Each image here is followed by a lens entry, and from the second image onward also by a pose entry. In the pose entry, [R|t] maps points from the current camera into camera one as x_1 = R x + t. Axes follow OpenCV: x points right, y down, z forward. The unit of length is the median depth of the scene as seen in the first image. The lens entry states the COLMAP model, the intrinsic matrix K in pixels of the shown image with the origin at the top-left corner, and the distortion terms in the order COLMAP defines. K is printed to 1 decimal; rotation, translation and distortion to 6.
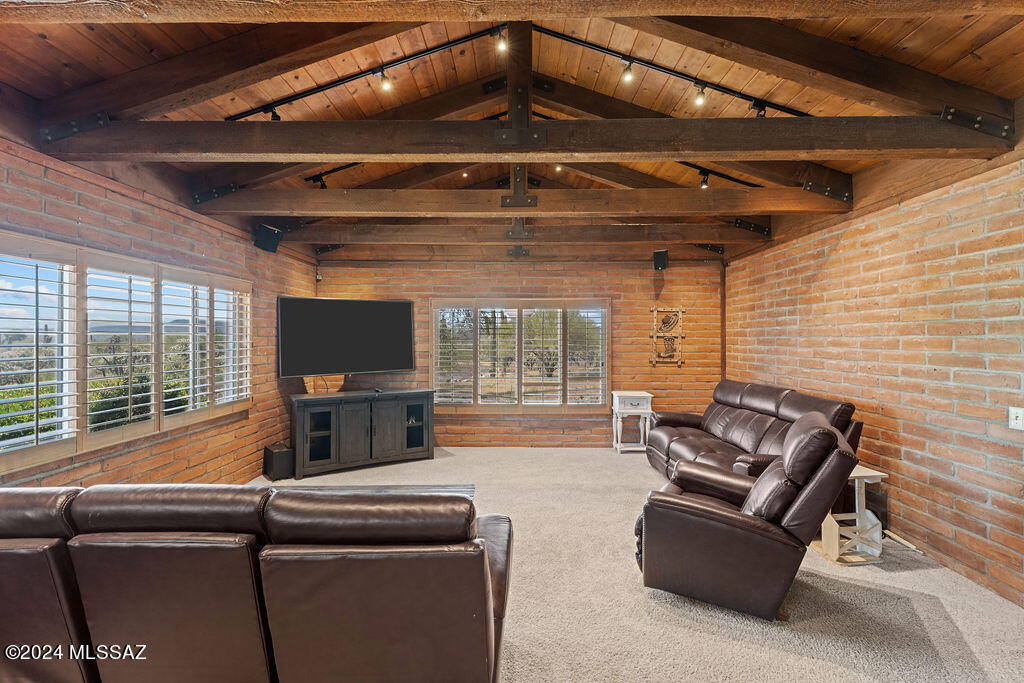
lens RADIAL K [[452.1, 0, 514.1], [0, 452.1, 338.2], [0, 0, 1]] dist [-0.003197, 0.000075]
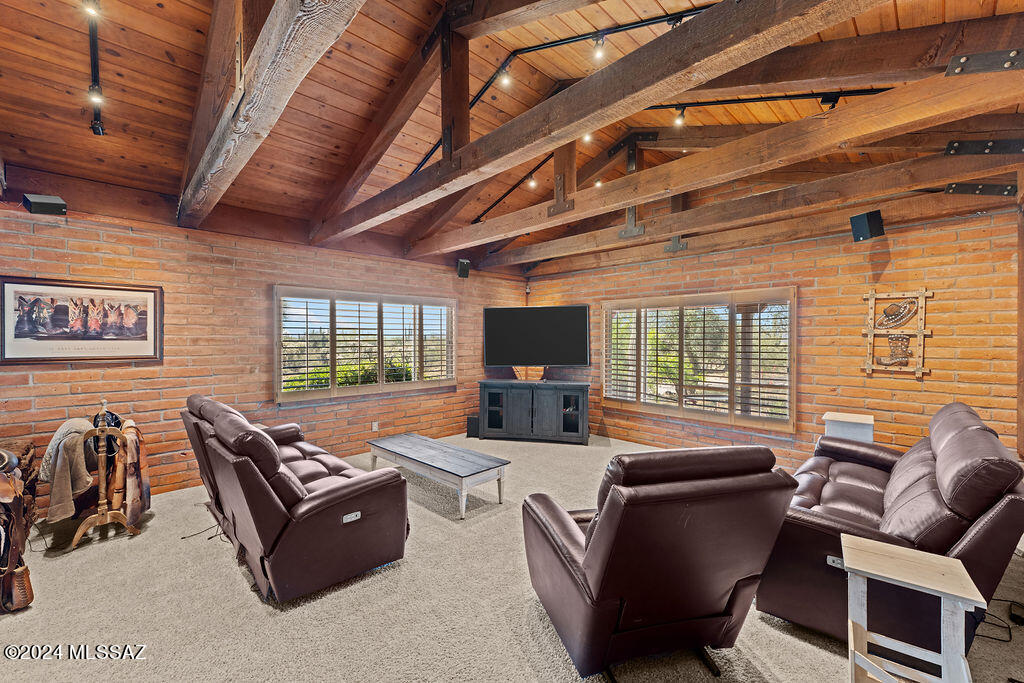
lens RADIAL K [[412.1, 0, 513.8], [0, 412.1, 342.2], [0, 0, 1]] dist [0.000843, -0.000528]
pose [[0.699079, 0.006734, -0.715013, 0.383178], [-0.000071, 0.999956, 0.009348, 0.001943], [0.715045, -0.006484, 0.699049, 0.146643]]
